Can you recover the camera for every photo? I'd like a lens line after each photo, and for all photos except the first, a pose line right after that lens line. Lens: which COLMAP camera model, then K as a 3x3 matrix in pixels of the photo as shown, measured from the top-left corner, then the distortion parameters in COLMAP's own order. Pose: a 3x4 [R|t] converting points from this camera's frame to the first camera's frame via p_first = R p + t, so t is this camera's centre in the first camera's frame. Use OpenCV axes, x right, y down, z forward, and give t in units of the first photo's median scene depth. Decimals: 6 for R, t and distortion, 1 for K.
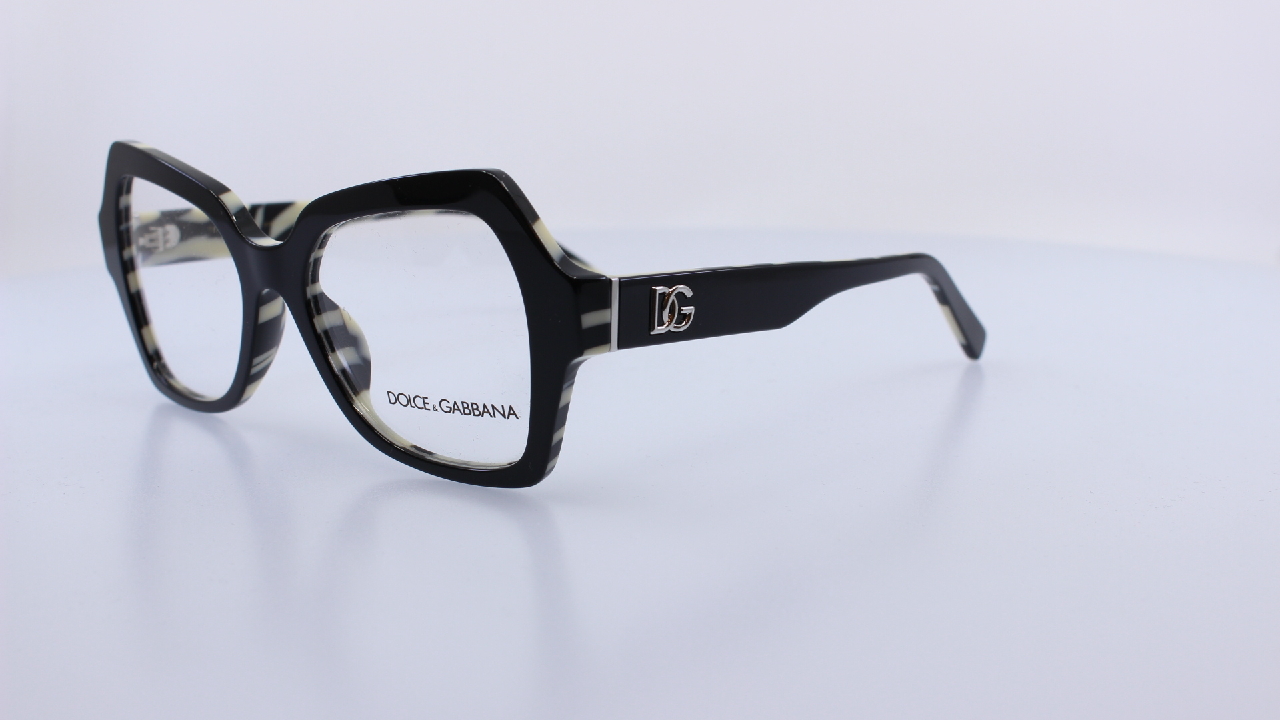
lens RADIAL K [[1678.8, 0, 640.0], [0, 1678.8, 360.0], [0, 0, 1]] dist [-0.026421, 0.006532]
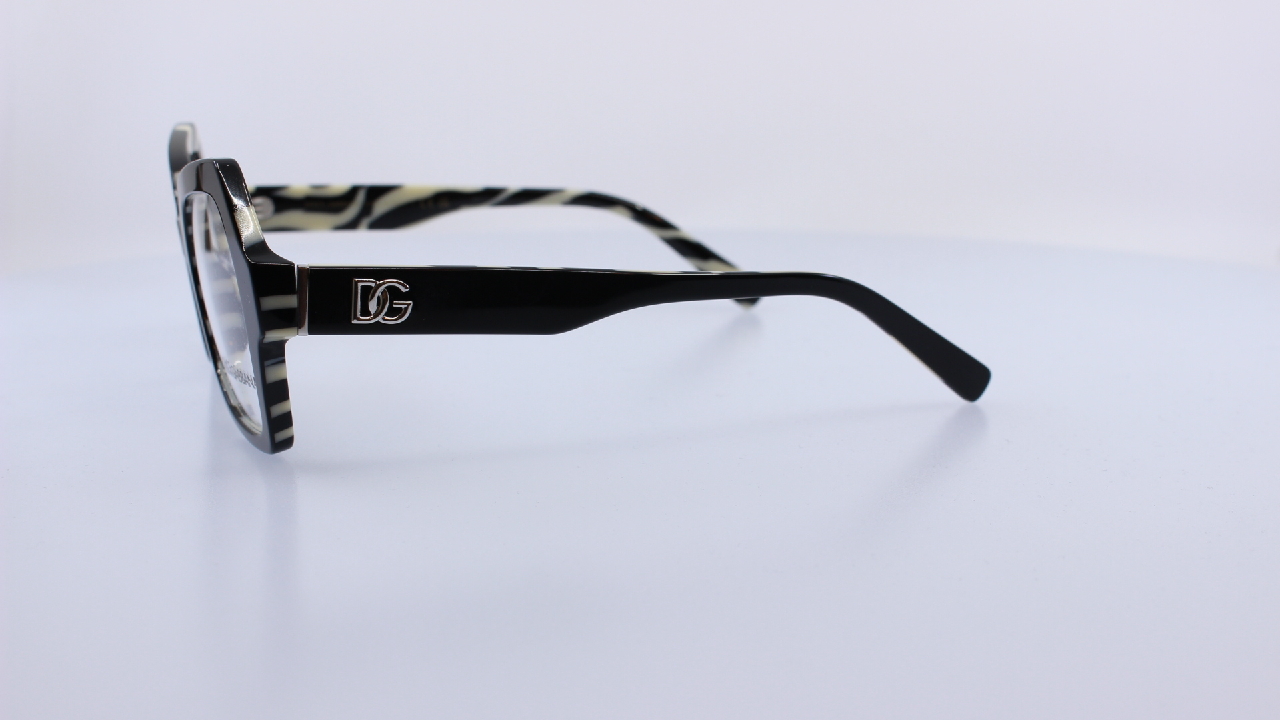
lens RADIAL K [[1678.8, 0, 640.0], [0, 1678.8, 360.0], [0, 0, 1]] dist [-0.026421, 0.006532]
pose [[0.863803, 0.105491, -0.492662, 0.670252], [-0.102323, 0.994188, 0.033474, -0.045320], [0.493329, 0.021496, 0.869577, 0.172497]]
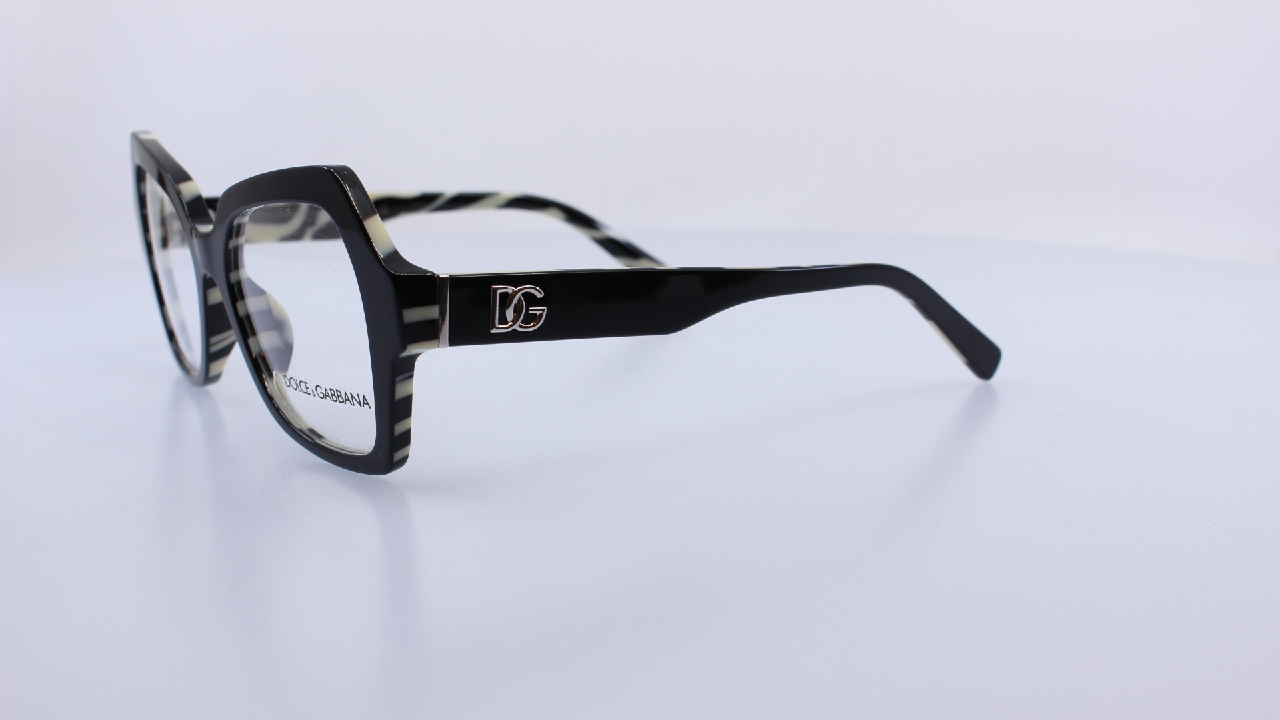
lens RADIAL K [[1678.8, 0, 640.0], [0, 1678.8, 360.0], [0, 0, 1]] dist [-0.026421, 0.006532]
pose [[0.966280, 0.054201, -0.251724, 0.342397], [-0.053316, 0.998524, 0.010338, -0.013883], [0.251913, 0.003431, 0.967744, 0.044094]]
